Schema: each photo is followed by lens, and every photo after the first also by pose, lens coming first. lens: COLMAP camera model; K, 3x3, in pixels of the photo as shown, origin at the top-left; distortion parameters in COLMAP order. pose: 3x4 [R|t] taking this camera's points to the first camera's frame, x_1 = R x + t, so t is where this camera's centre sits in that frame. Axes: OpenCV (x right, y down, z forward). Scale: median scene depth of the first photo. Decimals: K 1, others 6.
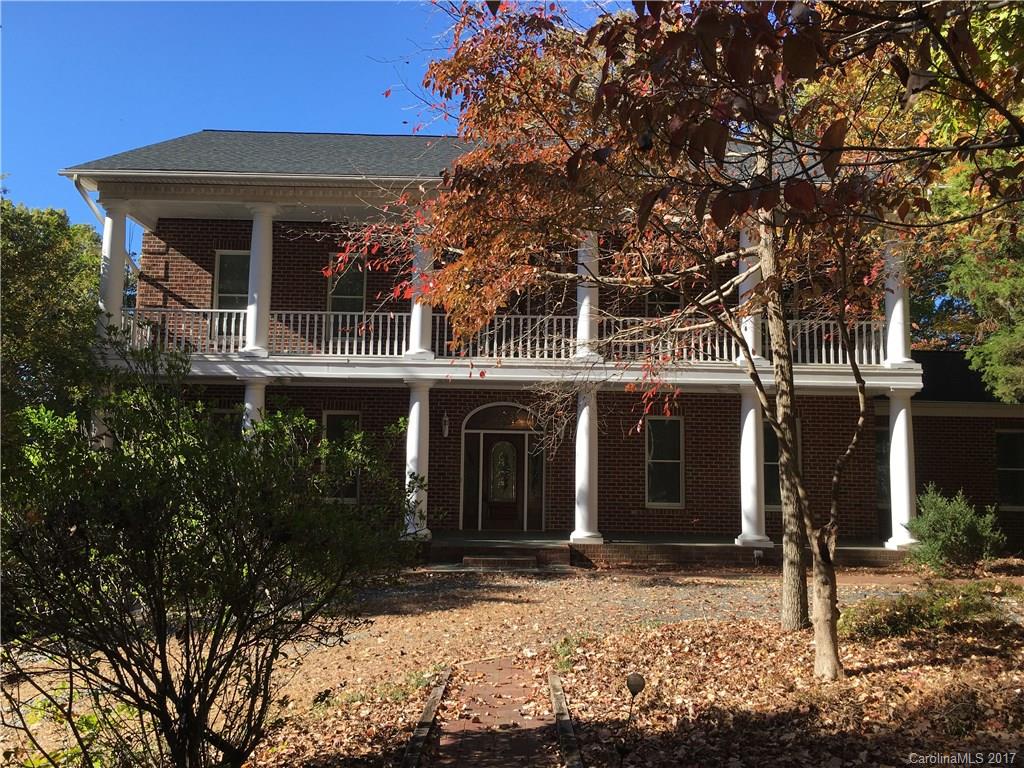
lens RADIAL K [[870.2, 0, 511.6], [0, 870.2, 383.4], [0, 0, 1]] dist [0.056785, -0.043661]
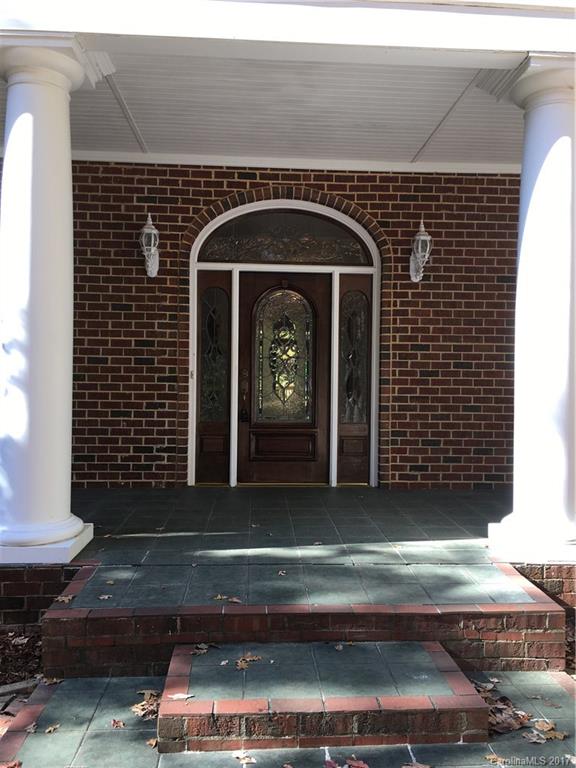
lens RADIAL K [[652.7, 0, 288.6], [0, 652.7, 384.0], [0, 0, 1]] dist [0.056785, -0.043661]
pose [[0.998331, -0.004132, 0.057612, -0.027195], [-0.002725, 0.992959, 0.118427, 0.075598], [-0.057695, -0.118386, 0.991290, 0.665237]]
